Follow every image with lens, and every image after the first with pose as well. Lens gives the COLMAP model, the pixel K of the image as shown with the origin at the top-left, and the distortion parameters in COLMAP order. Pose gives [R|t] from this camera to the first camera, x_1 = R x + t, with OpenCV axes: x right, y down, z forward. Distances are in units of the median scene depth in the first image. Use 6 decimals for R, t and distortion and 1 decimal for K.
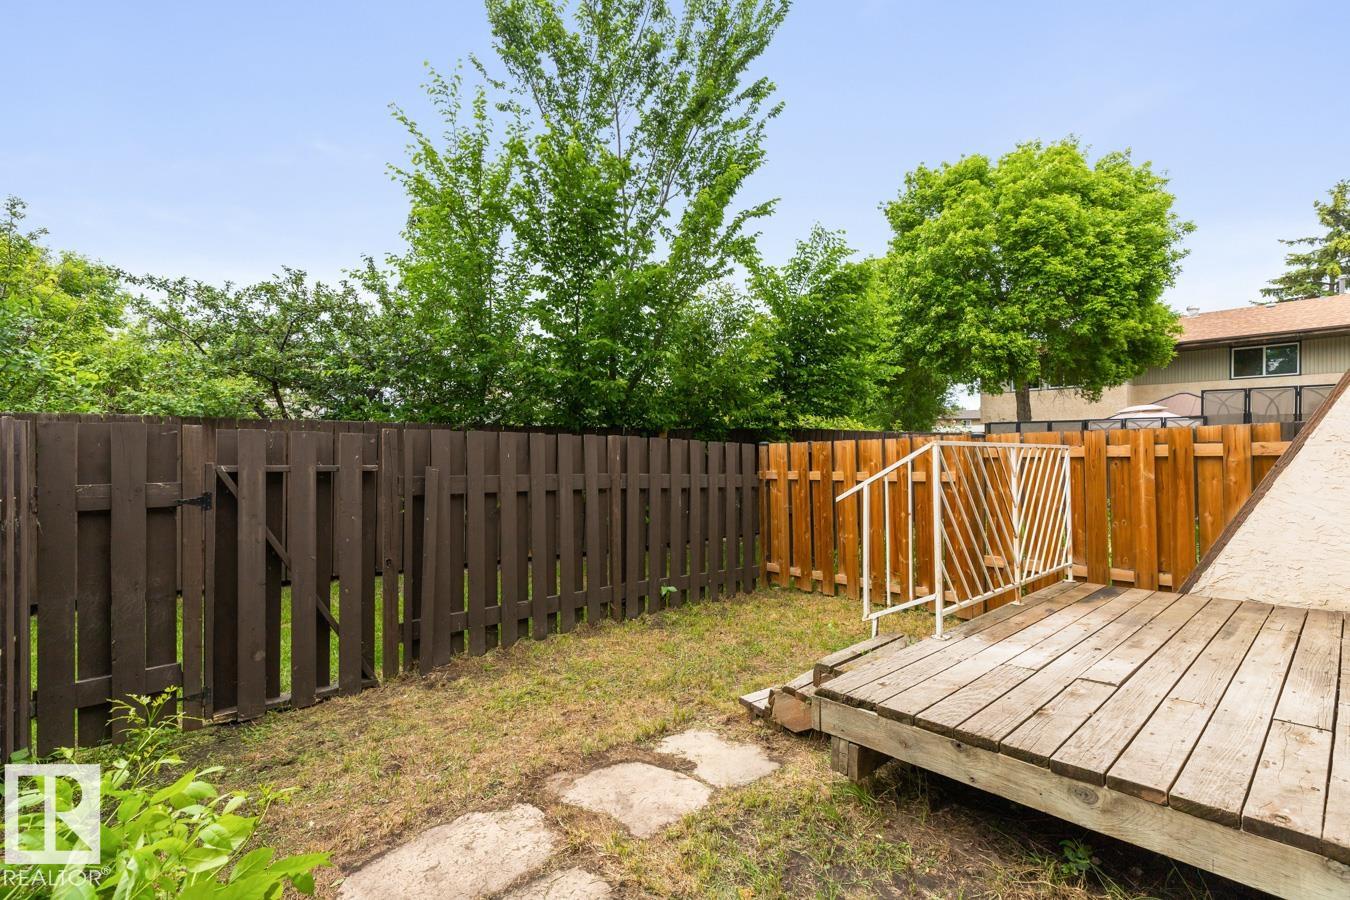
lens RADIAL K [[618.5, 0, 675.0], [0, 618.5, 450.0], [0, 0, 1]] dist [0.000871, 0.000229]
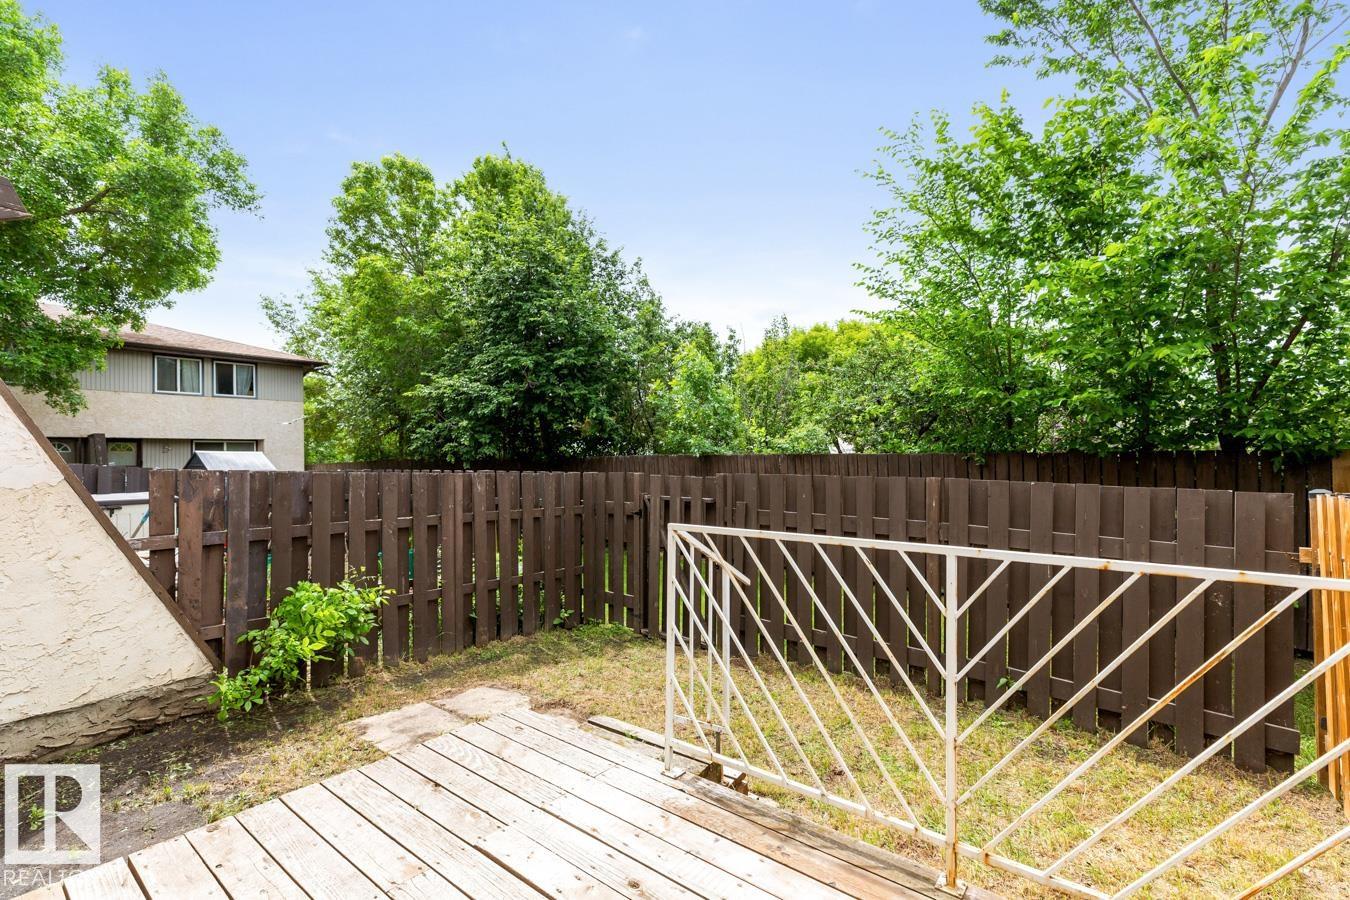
lens RADIAL K [[607.6, 0, 669.4], [0, 607.6, 443.2], [0, 0, 1]] dist [0.006908, -0.000349]
pose [[0.170762, -0.016545, -0.985173, 0.894407], [0.011610, 0.999823, -0.014778, -0.085176], [0.985244, -0.008914, 0.170924, 0.632402]]
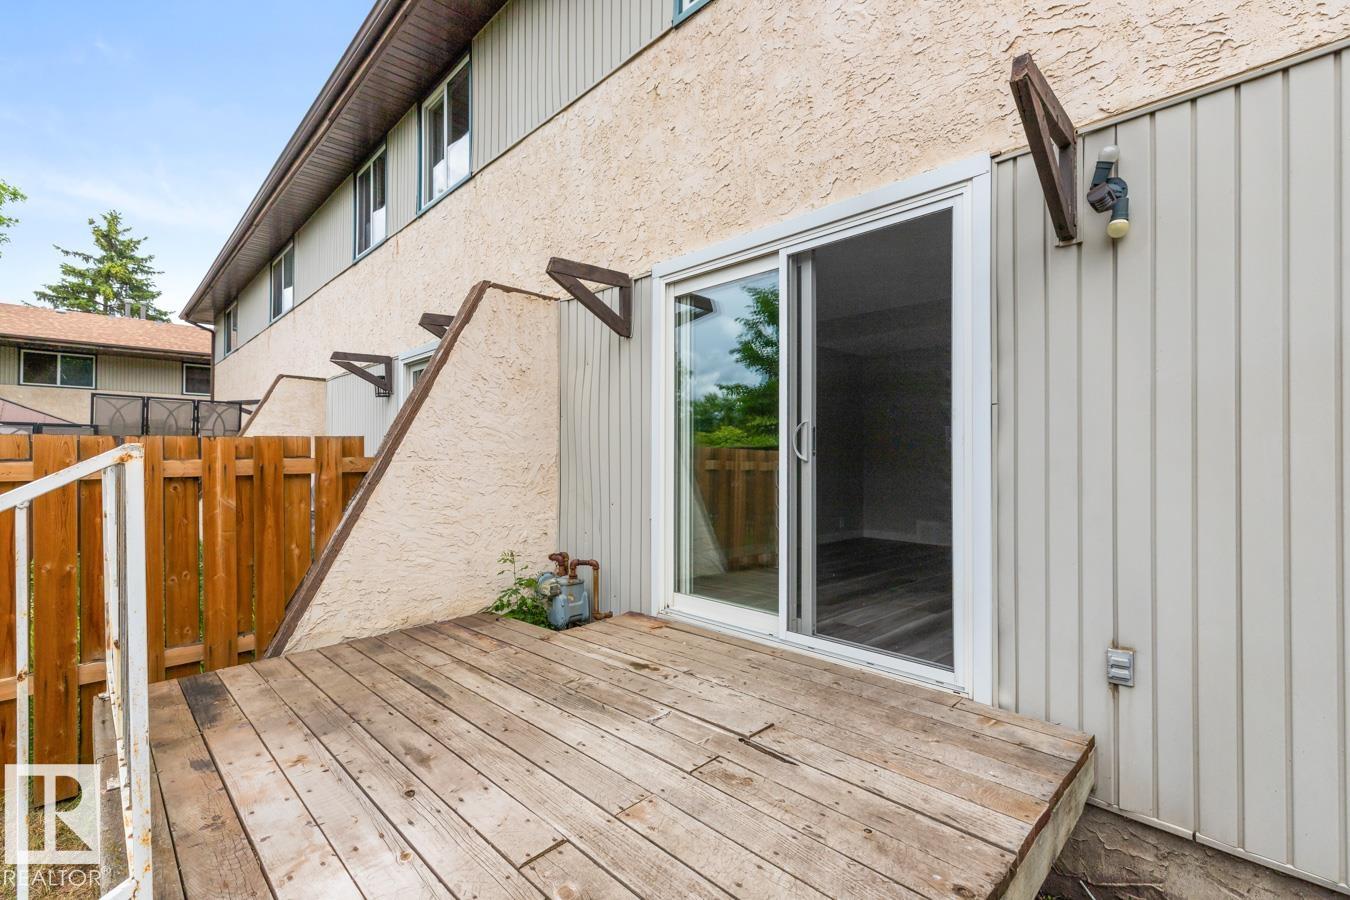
lens RADIAL K [[618.5, 0, 675.0], [0, 618.5, 450.0], [0, 0, 1]] dist [0.000871, 0.000229]
pose [[-0.027770, 0.021746, 0.999378, 0.040029], [0.003998, 0.999758, -0.021643, -0.001694], [-0.999606, 0.003394, -0.027850, 0.511702]]
